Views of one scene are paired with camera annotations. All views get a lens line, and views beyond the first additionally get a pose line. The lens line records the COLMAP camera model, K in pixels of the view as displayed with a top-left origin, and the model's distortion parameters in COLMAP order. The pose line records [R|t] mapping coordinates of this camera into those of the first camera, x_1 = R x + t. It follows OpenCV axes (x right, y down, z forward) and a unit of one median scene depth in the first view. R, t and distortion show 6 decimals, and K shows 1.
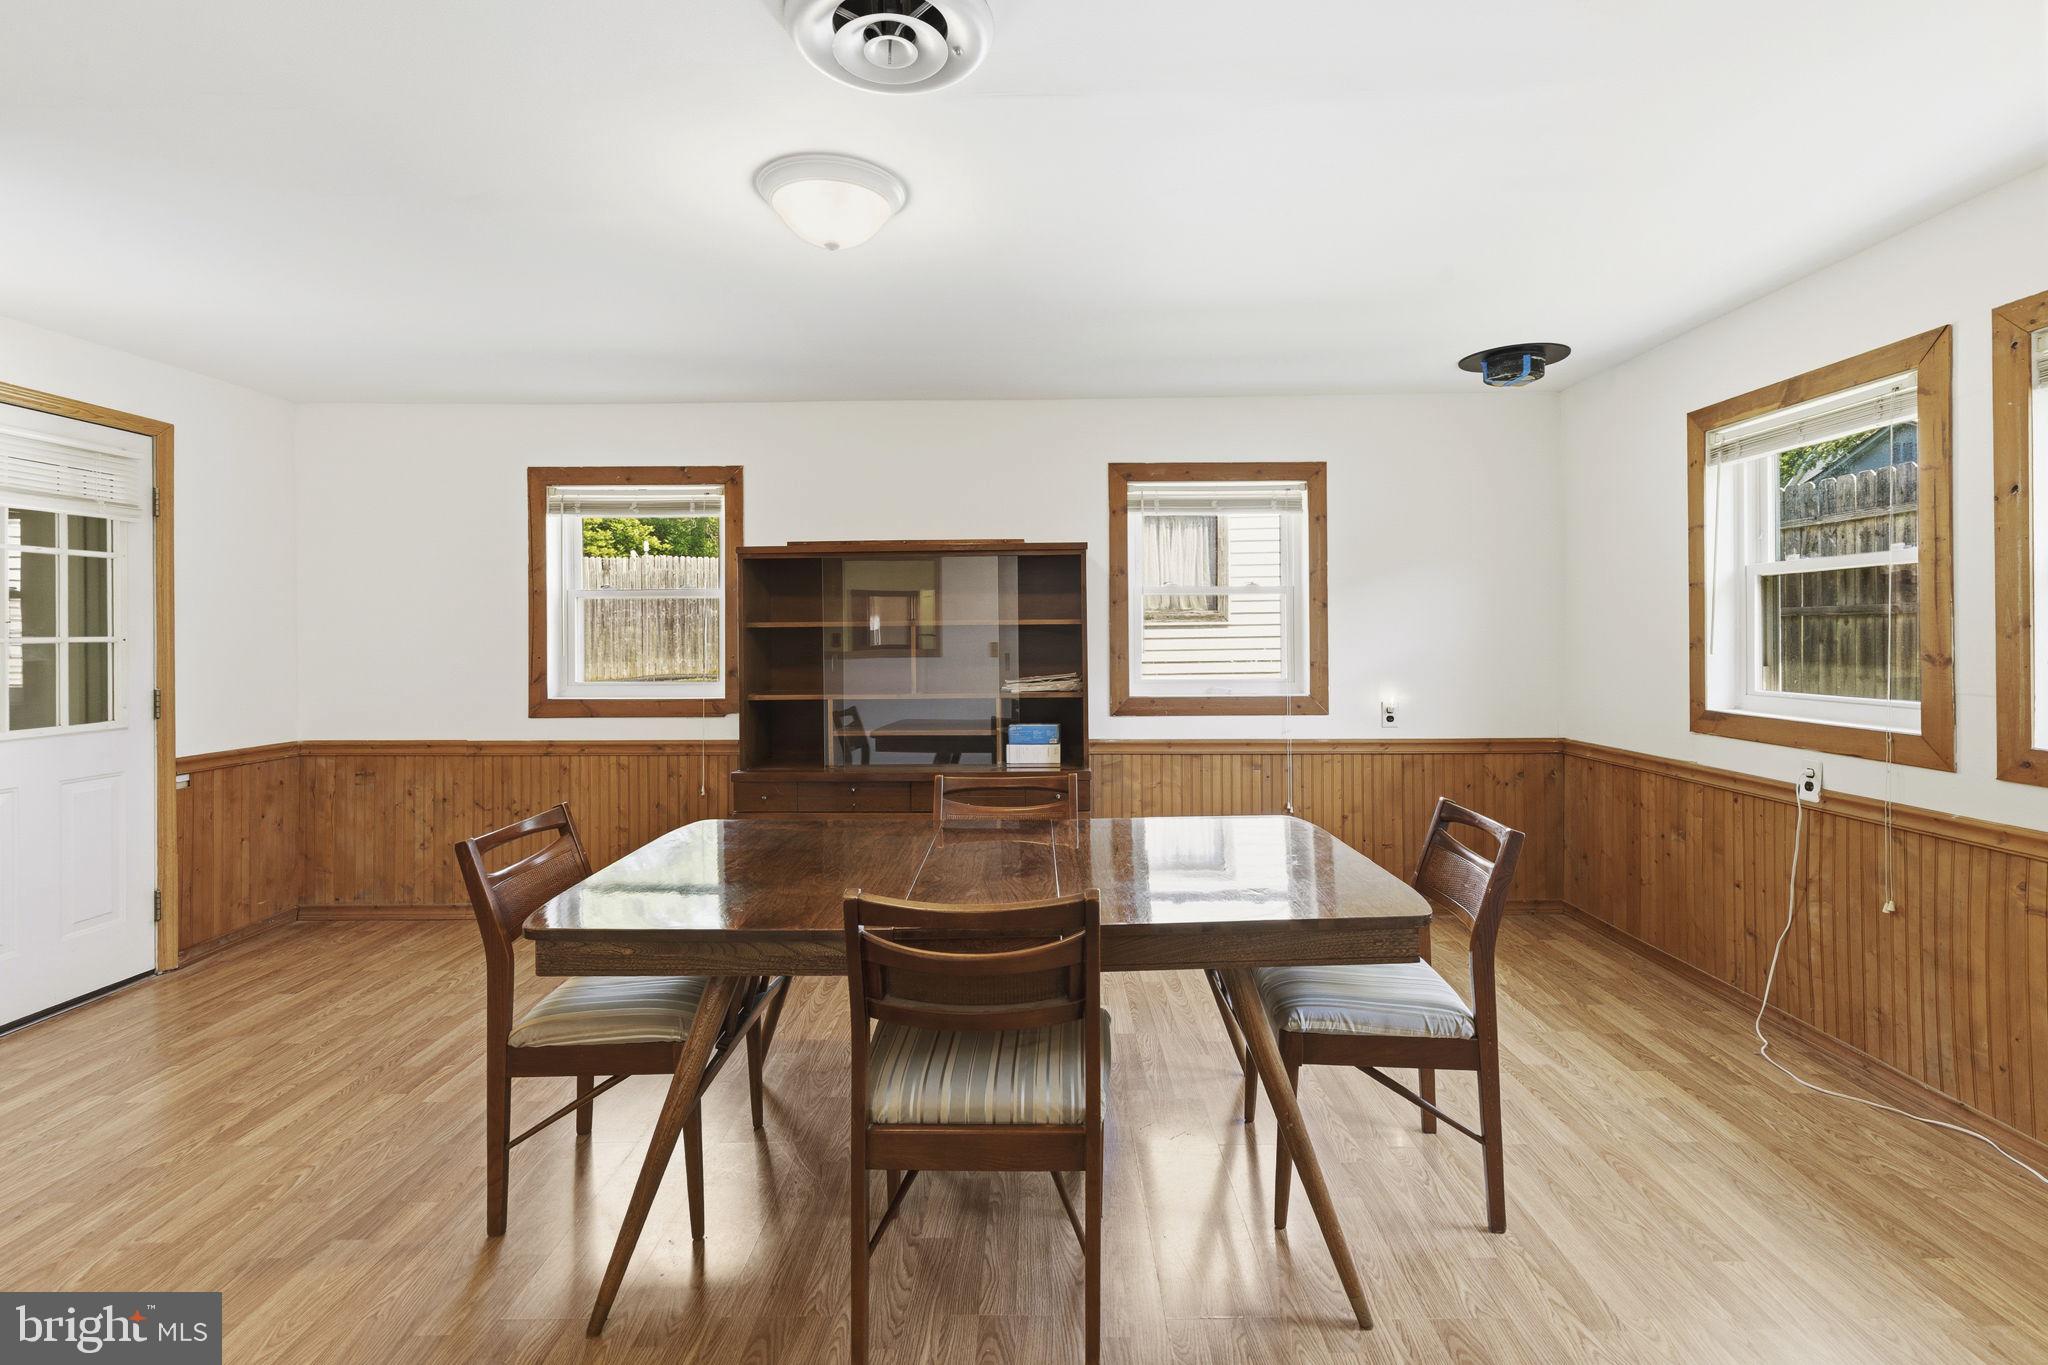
lens RADIAL K [[942.8, 0, 1043.5], [0, 942.8, 637.5], [0, 0, 1]] dist [0.009312, -0.000539]
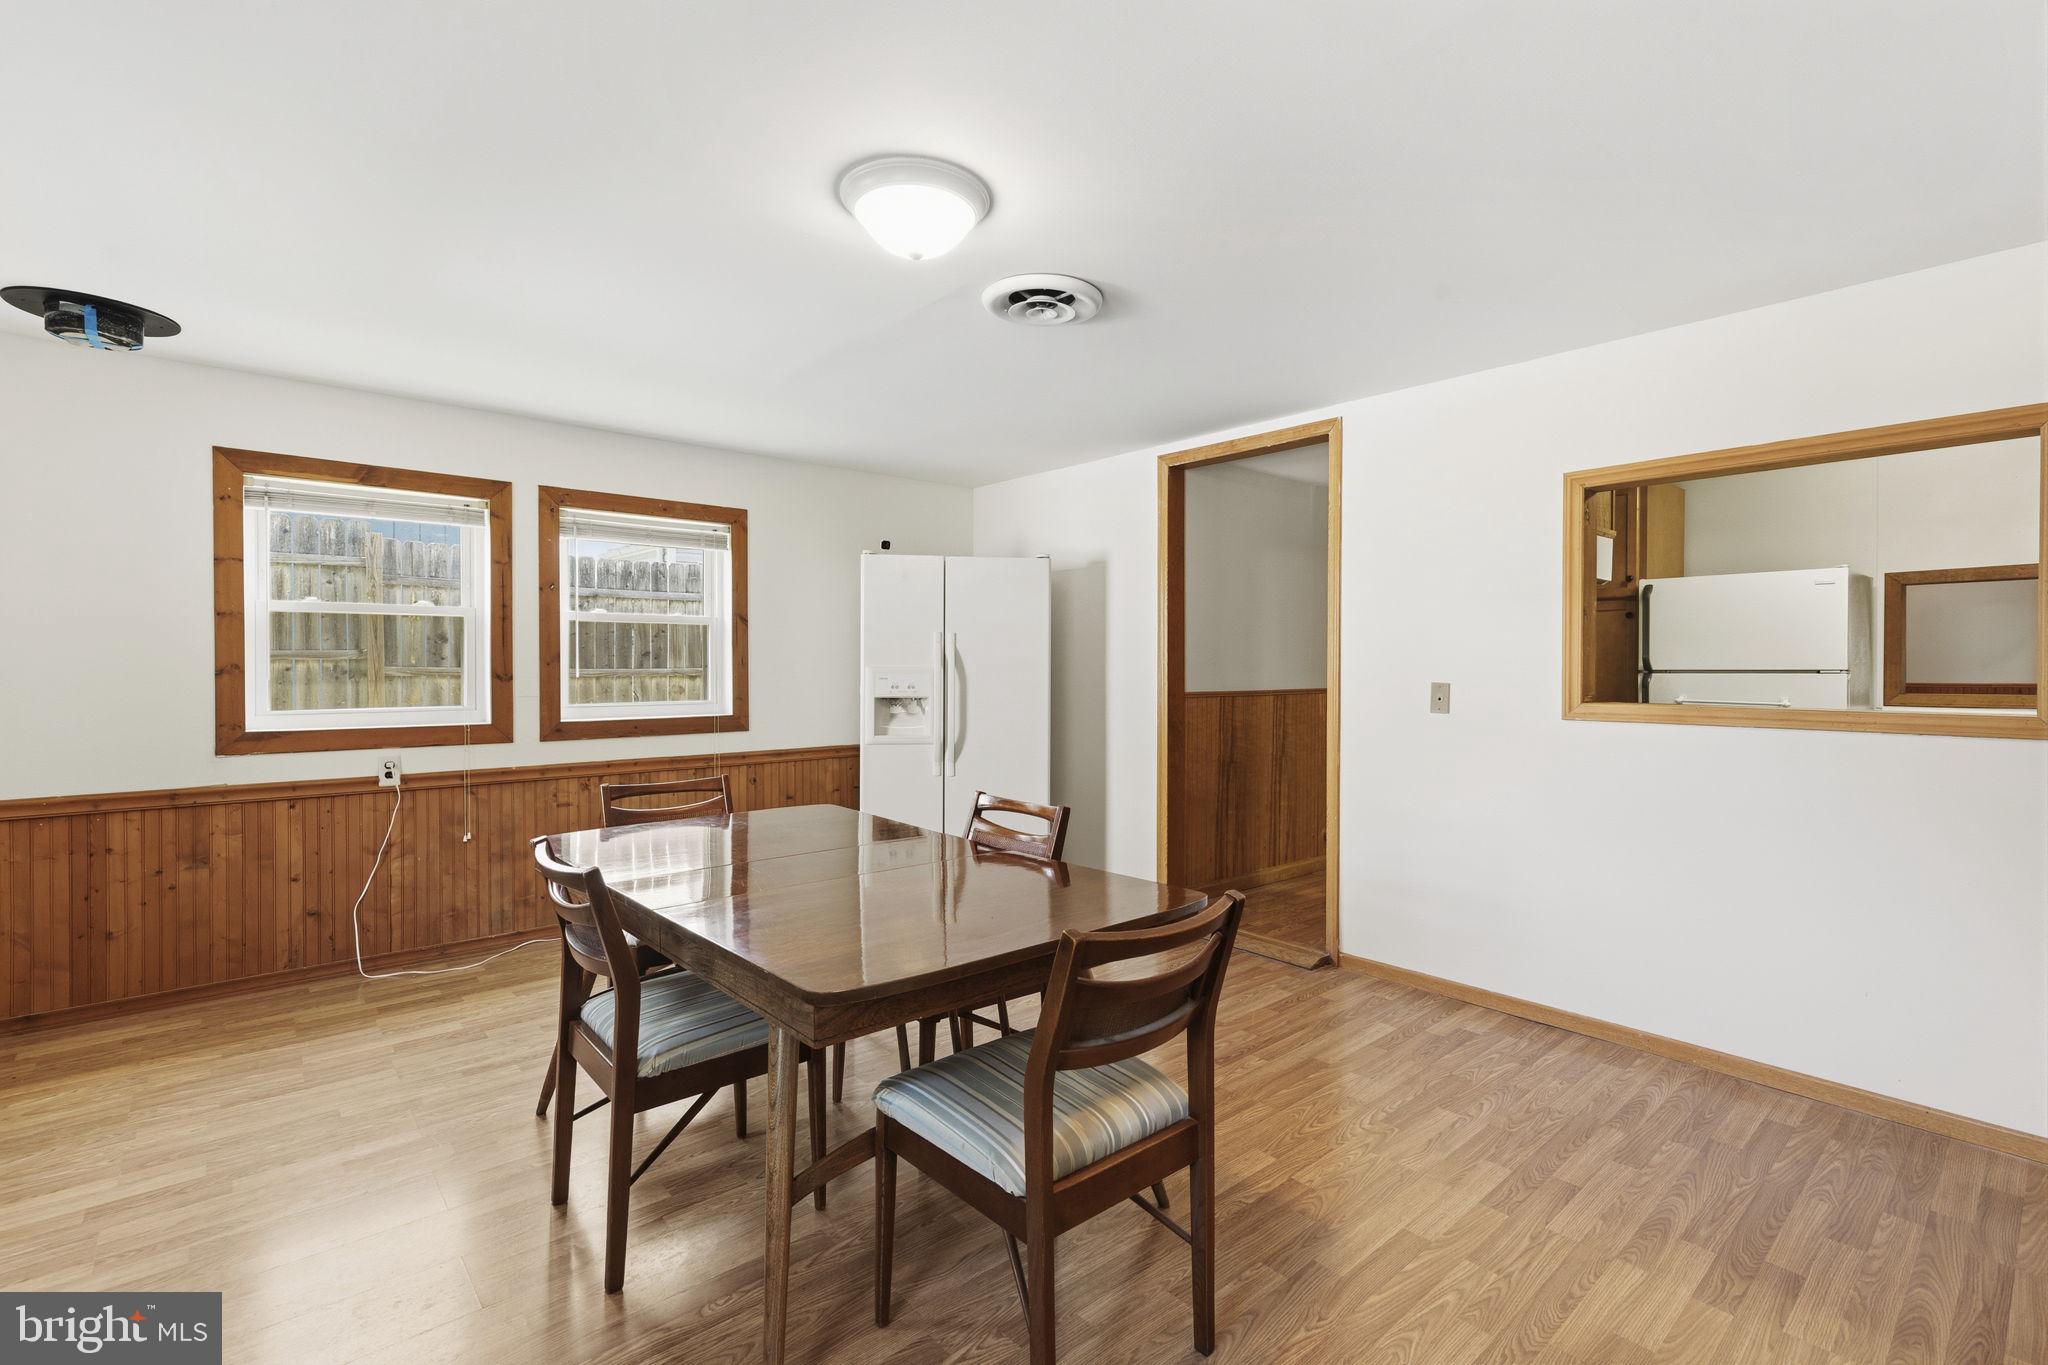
lens RADIAL K [[942.8, 0, 1018.0], [0, 942.8, 668.3], [0, 0, 1]] dist [0.009312, -0.000539]
pose [[-0.652358, 0.003022, 0.757905, -0.797552], [0.005656, 0.999984, 0.000882, 0.009383], [-0.757890, 0.004862, -0.652364, 1.206600]]
